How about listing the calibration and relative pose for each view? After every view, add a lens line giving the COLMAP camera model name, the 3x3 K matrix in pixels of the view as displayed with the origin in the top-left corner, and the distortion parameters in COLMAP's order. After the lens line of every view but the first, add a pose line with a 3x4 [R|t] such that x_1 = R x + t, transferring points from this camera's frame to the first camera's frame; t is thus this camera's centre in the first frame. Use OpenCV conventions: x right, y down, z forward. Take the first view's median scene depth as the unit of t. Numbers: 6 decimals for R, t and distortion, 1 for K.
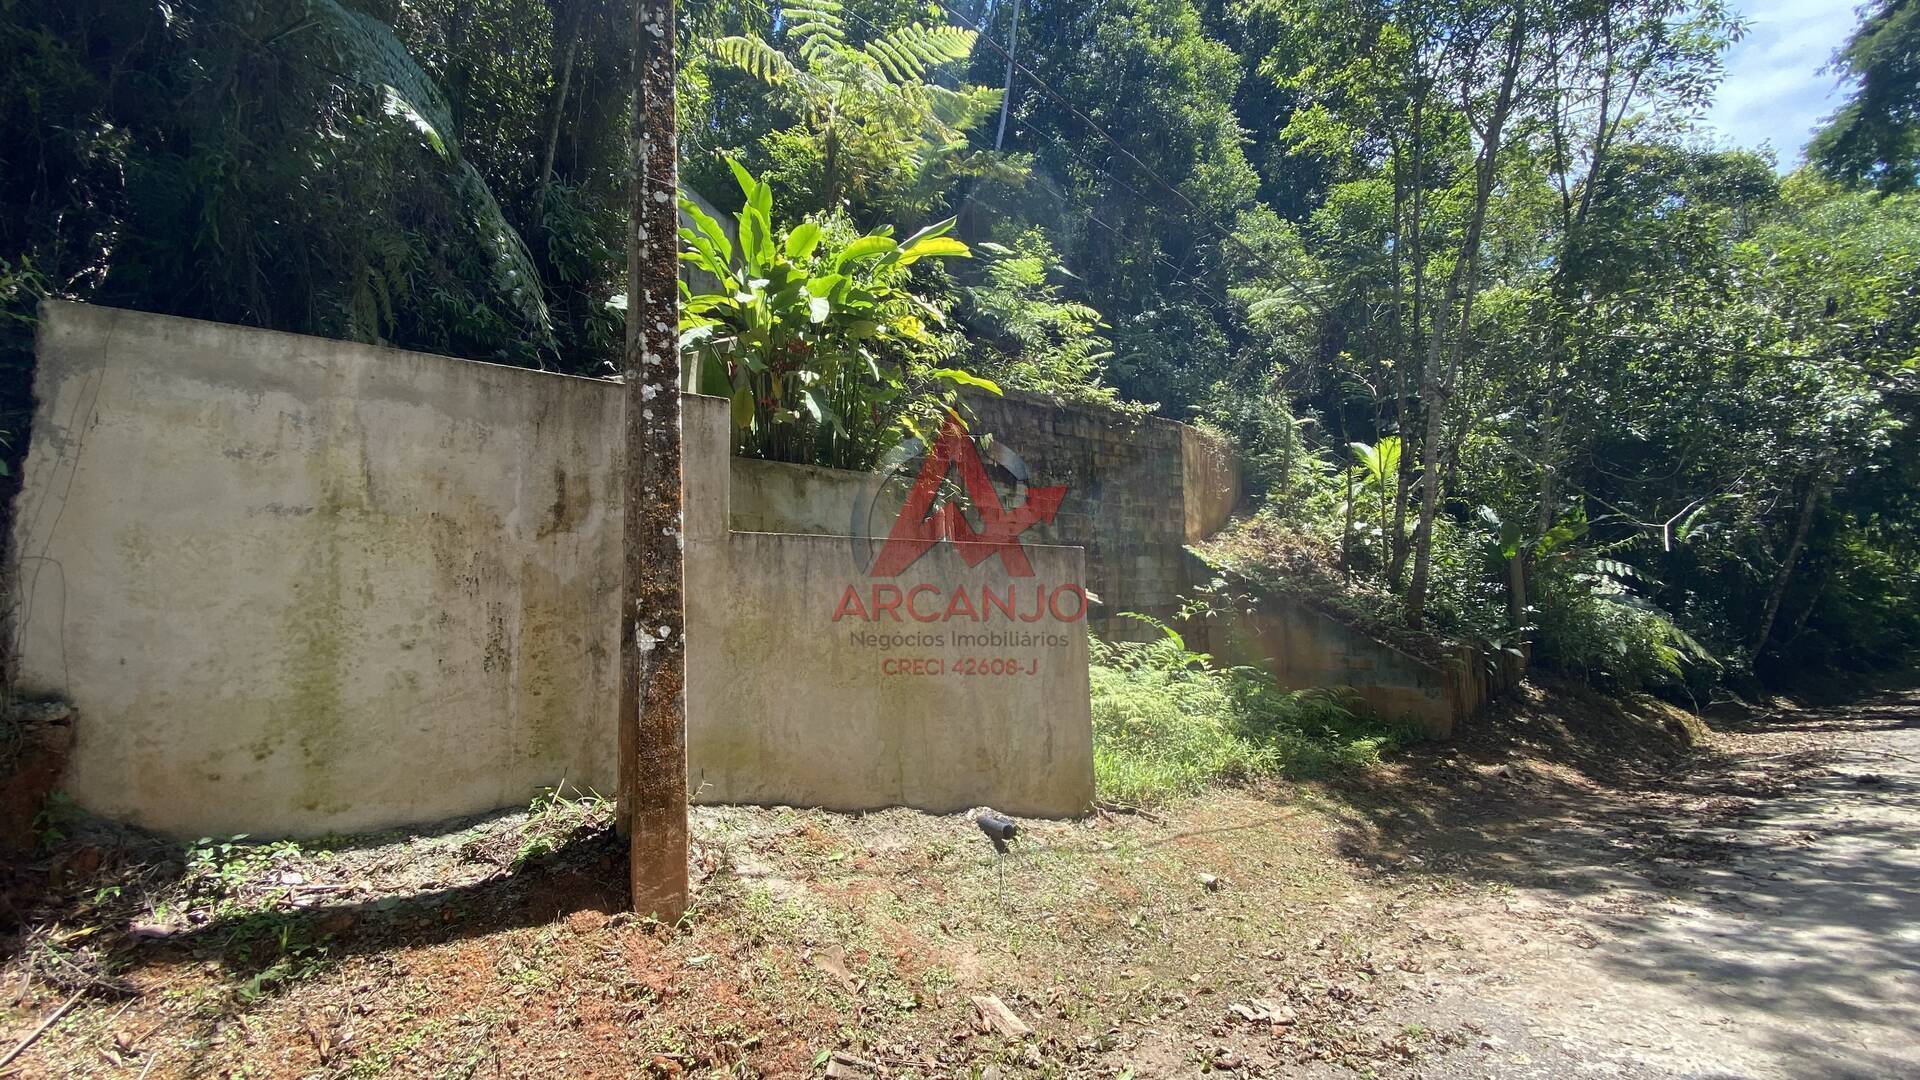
lens RADIAL K [[775.8, 0, 955.8], [0, 775.8, 539.0], [0, 0, 1]] dist [0.038555, -0.028829]
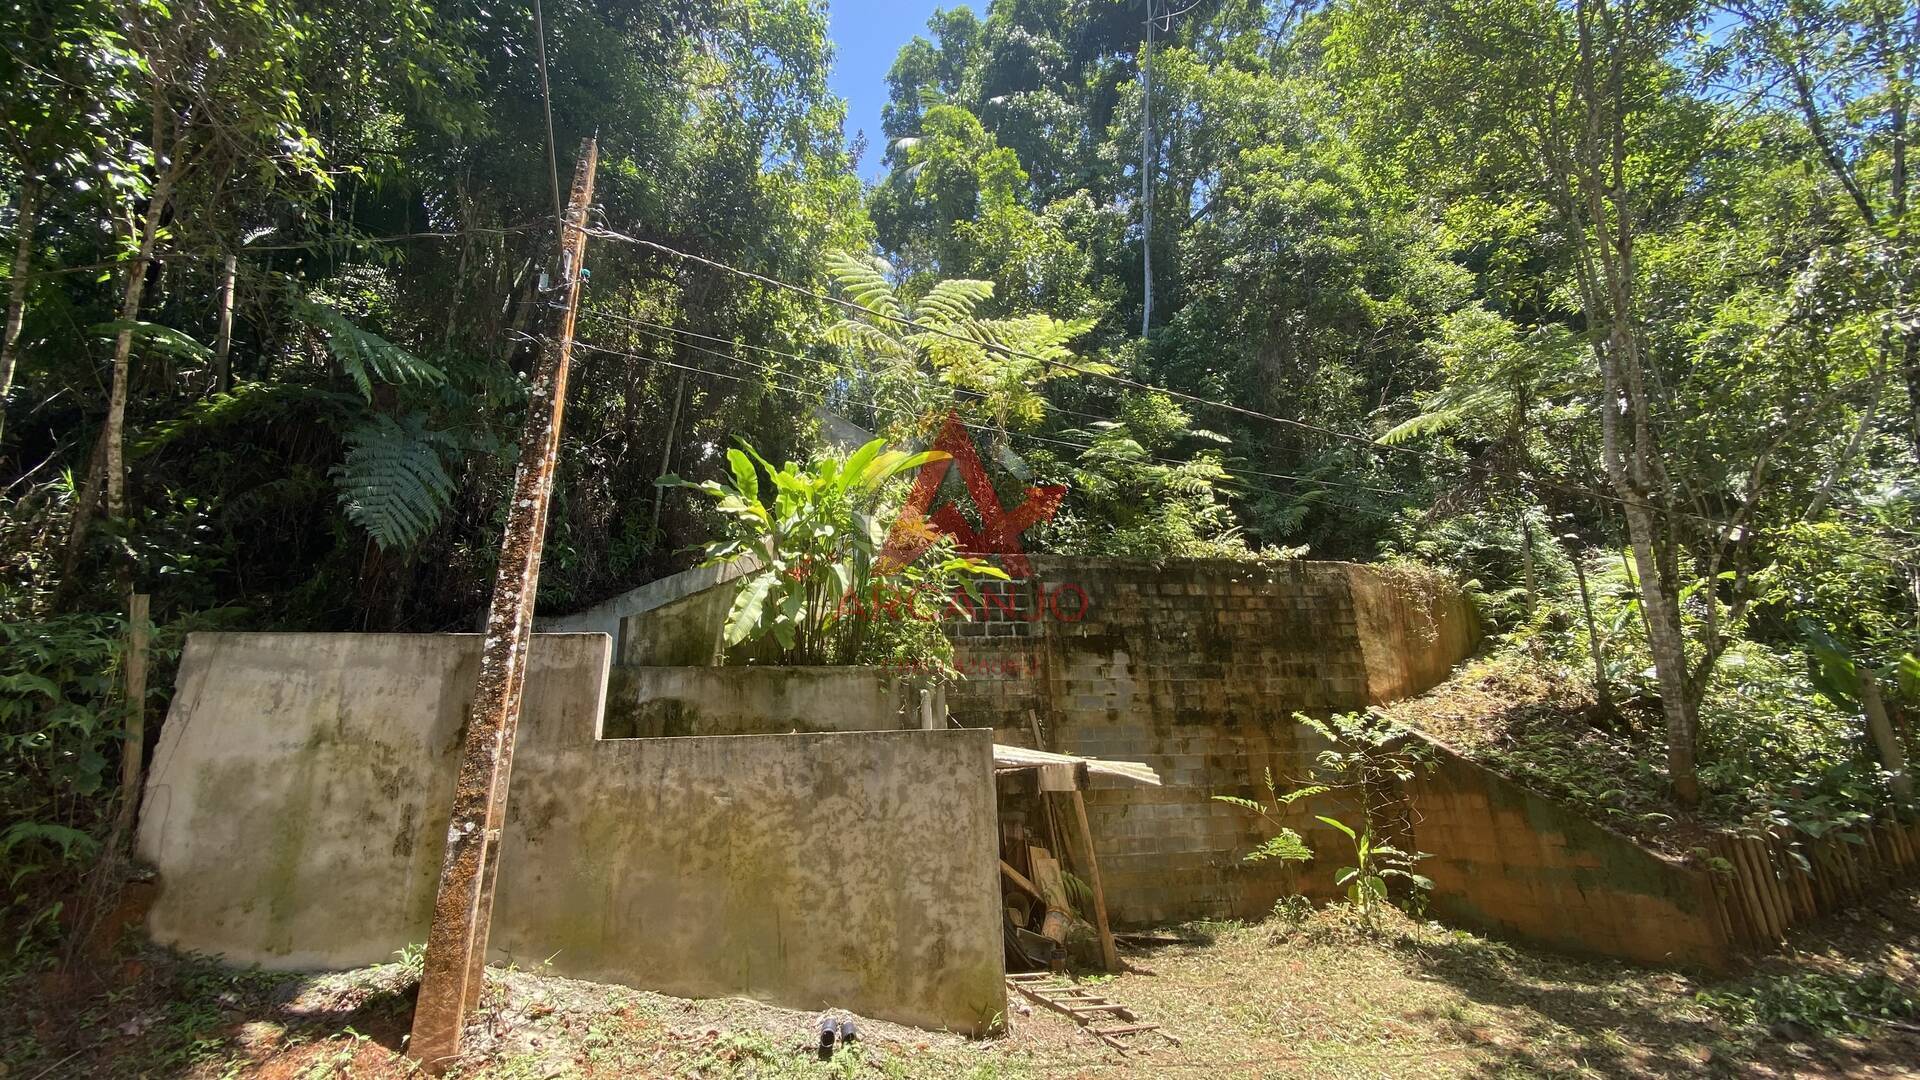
lens RADIAL K [[775.8, 0, 955.8], [0, 775.8, 539.0], [0, 0, 1]] dist [0.038555, -0.028829]
pose [[0.896471, -0.148295, -0.417550, 0.908981], [0.056246, 0.972796, -0.224734, -0.008847], [0.439518, 0.177982, 0.880424, 0.100710]]
